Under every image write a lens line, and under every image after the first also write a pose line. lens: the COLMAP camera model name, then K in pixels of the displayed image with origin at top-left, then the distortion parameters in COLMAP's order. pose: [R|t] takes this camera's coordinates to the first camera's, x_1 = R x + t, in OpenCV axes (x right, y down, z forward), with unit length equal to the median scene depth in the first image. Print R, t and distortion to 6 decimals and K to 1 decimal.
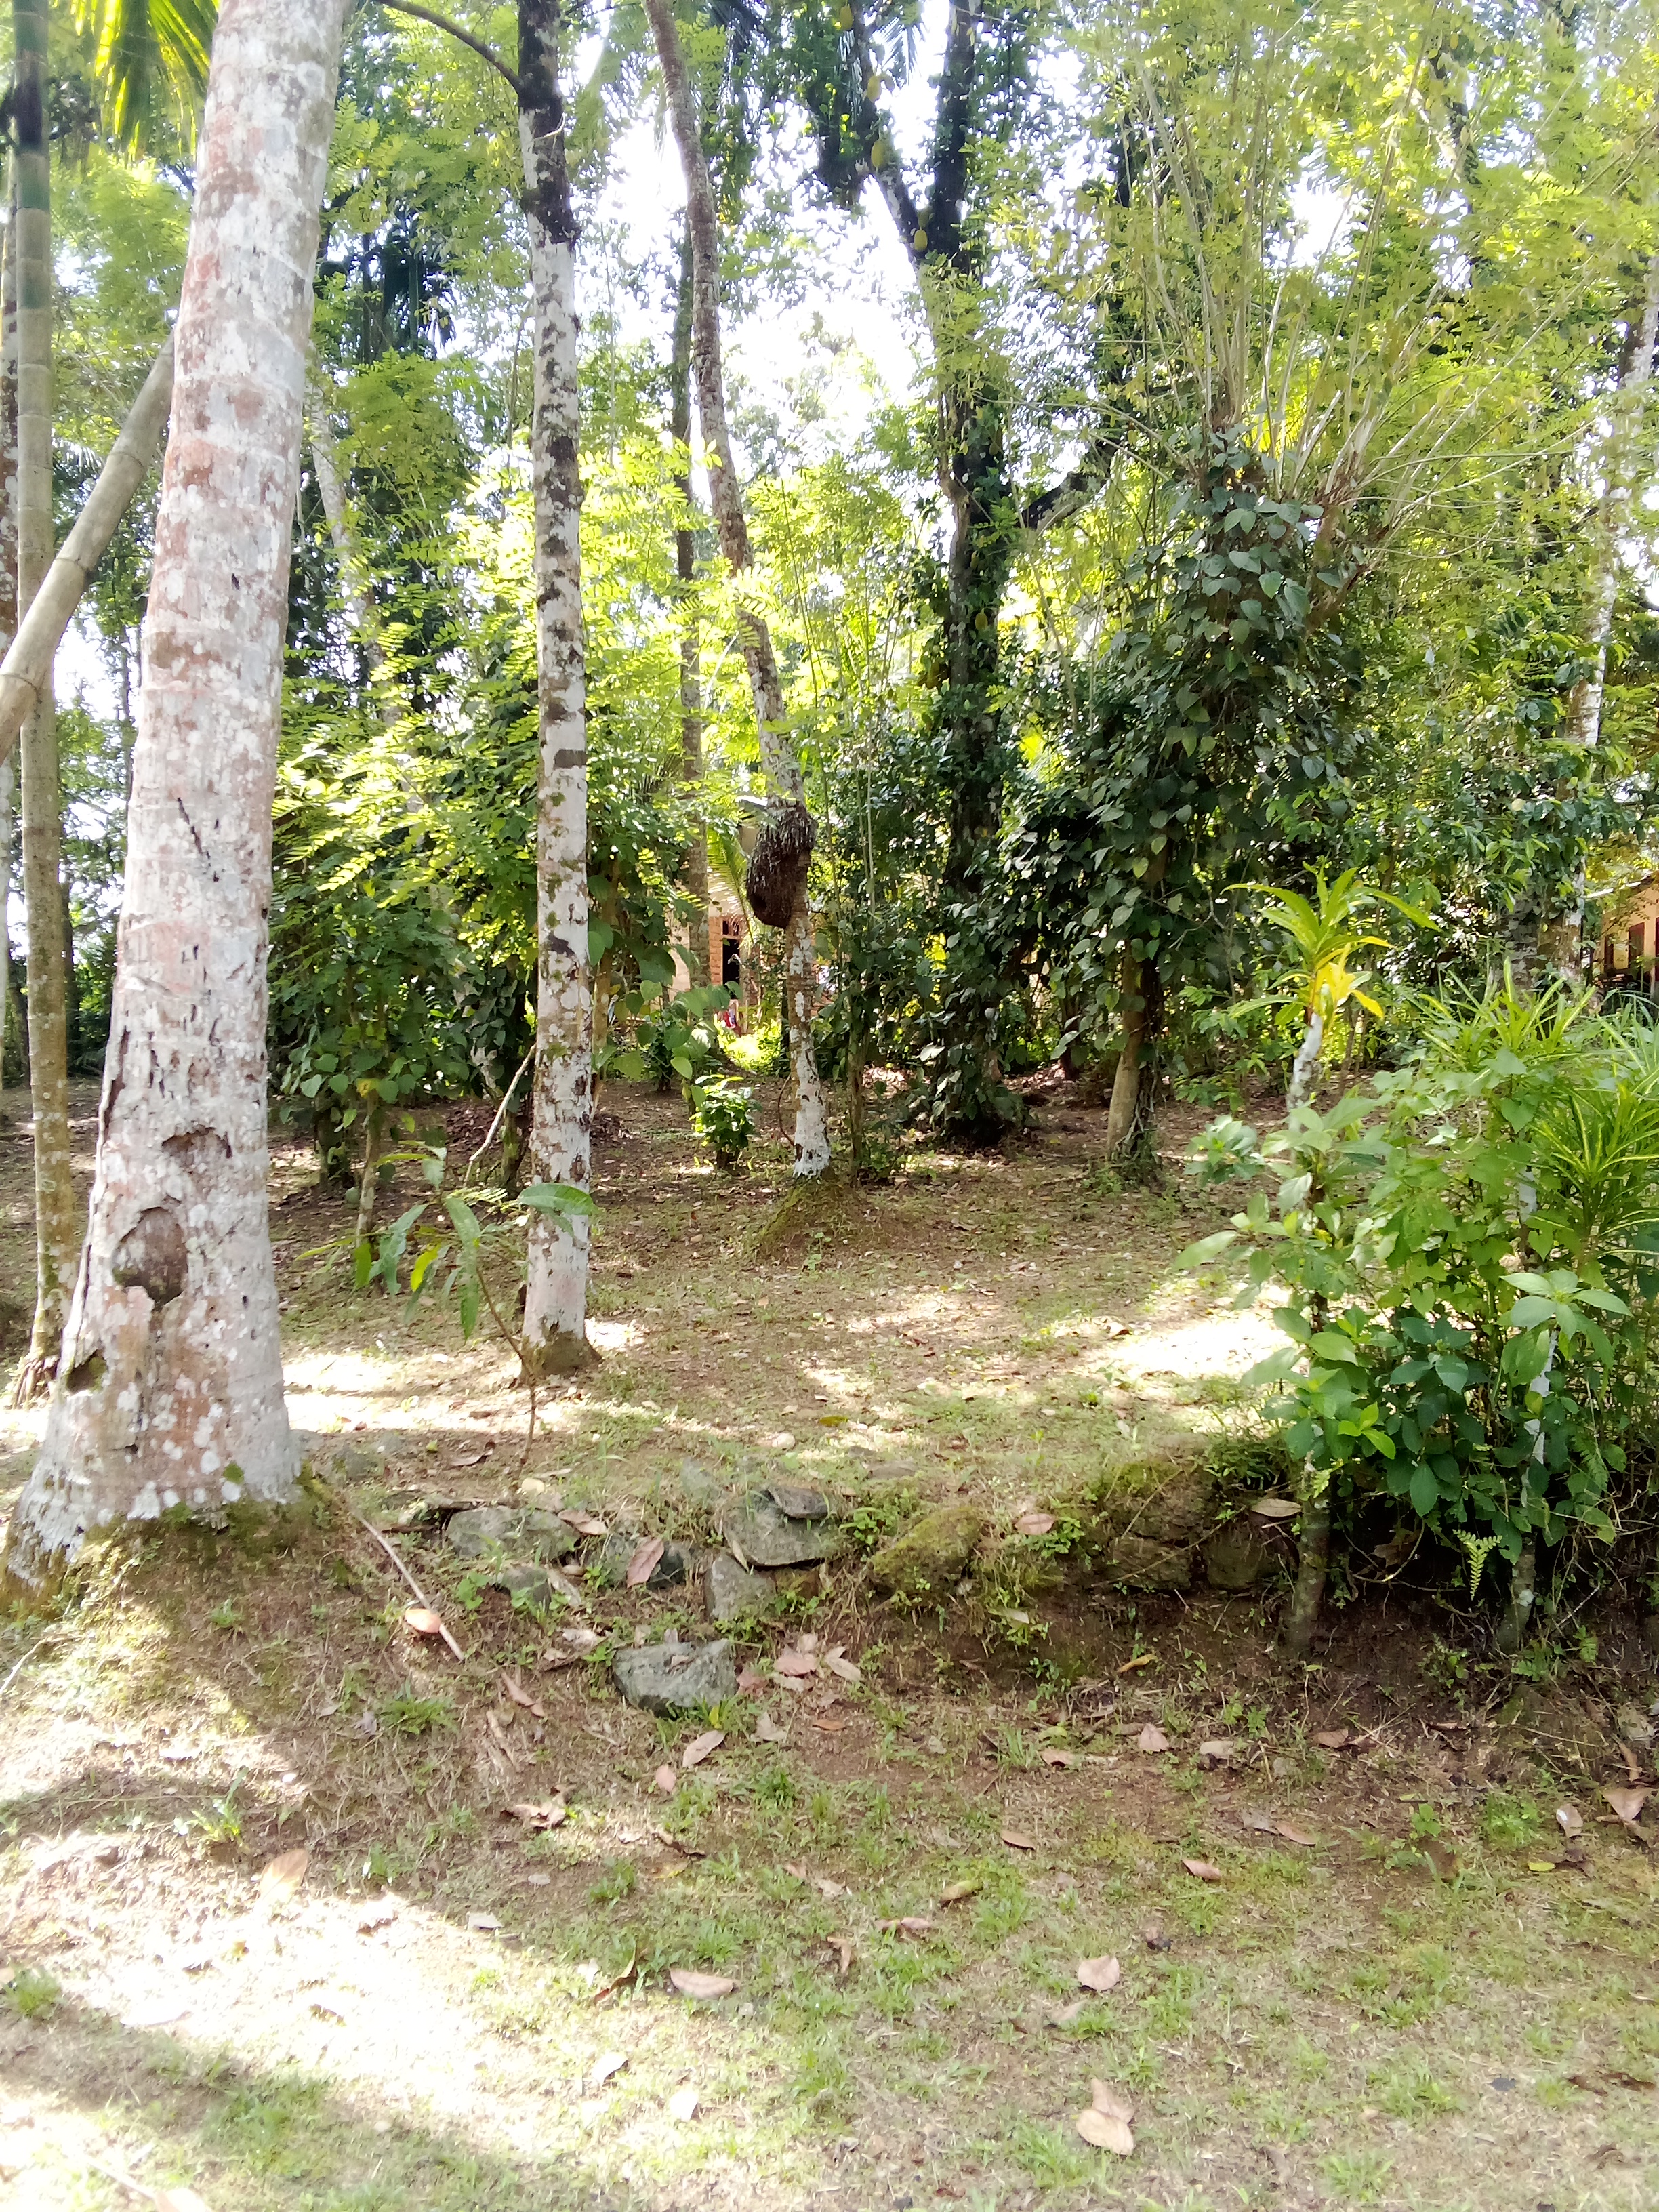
lens RADIAL K [[1602.5, 0, 829.5], [0, 1602.5, 1106.0], [0, 0, 1]] dist [0.000206, -0.003402]
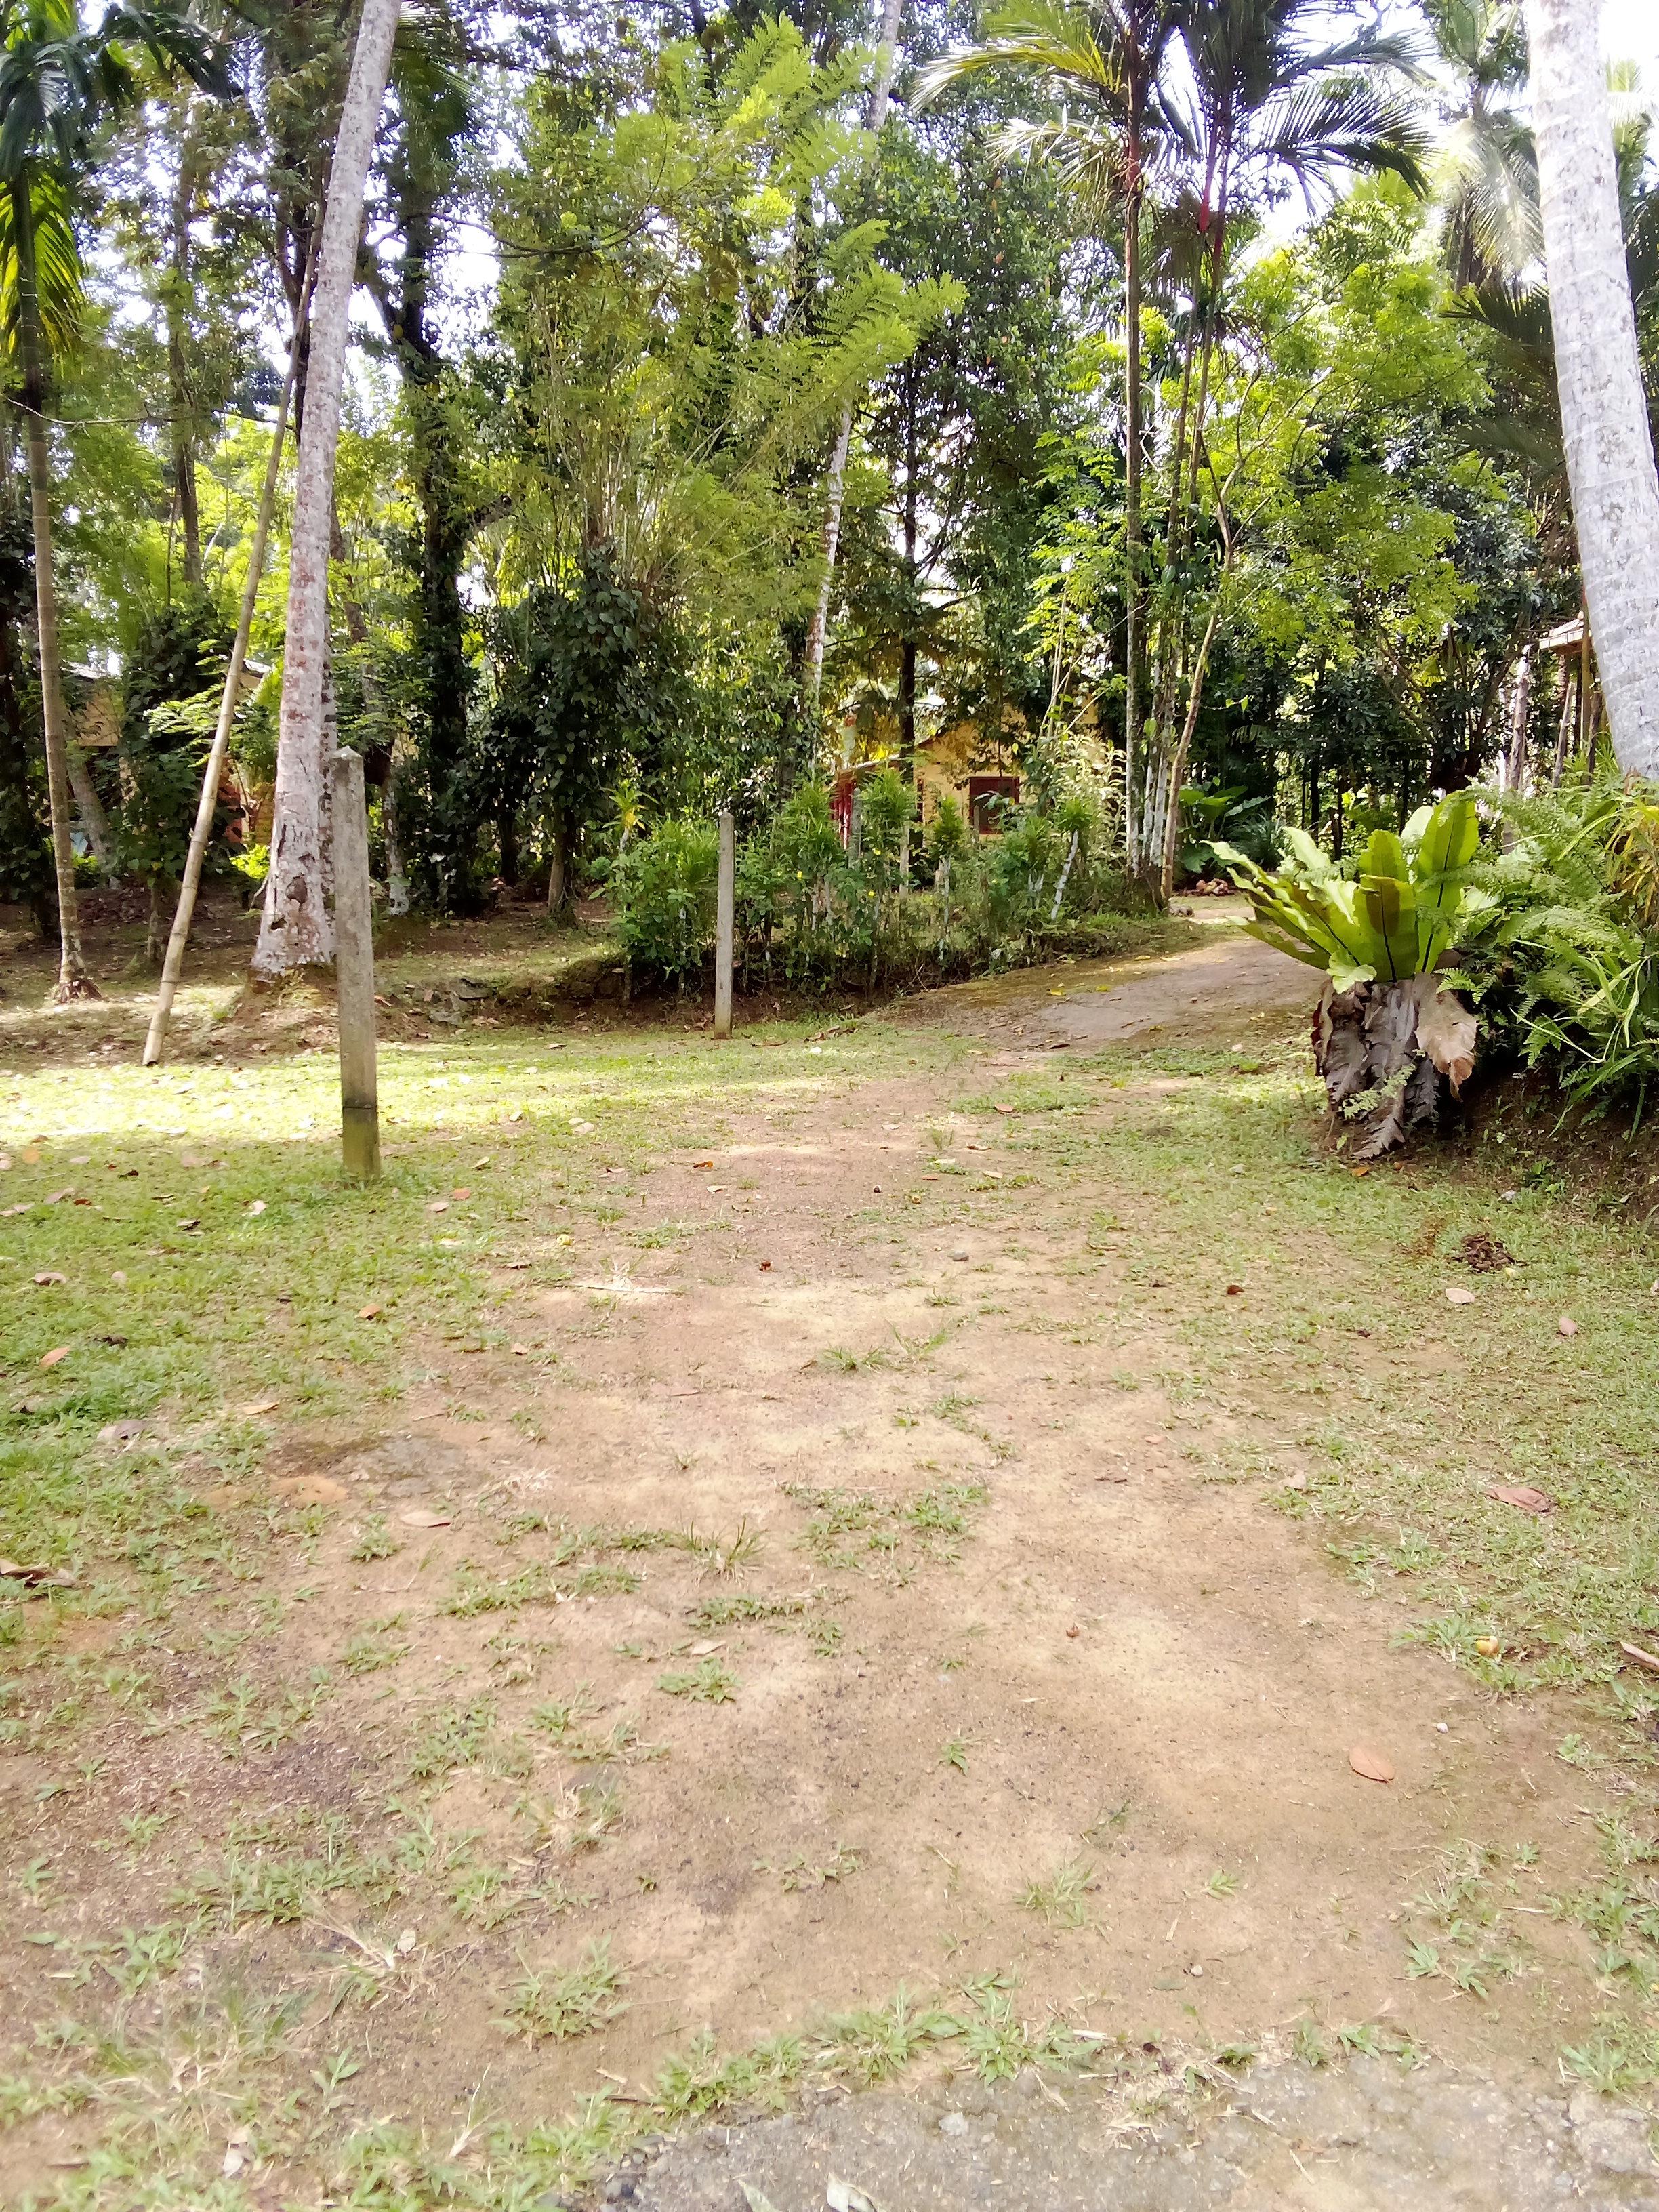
lens RADIAL K [[1616.5, 0, 829.5], [0, 1616.5, 1106.0], [0, 0, 1]] dist [0.103126, -0.000339]
pose [[0.934713, -0.051823, 0.351604, -0.260839], [0.018764, 0.995128, 0.096790, 0.100750], [-0.354907, -0.083873, 0.931132, -1.179596]]
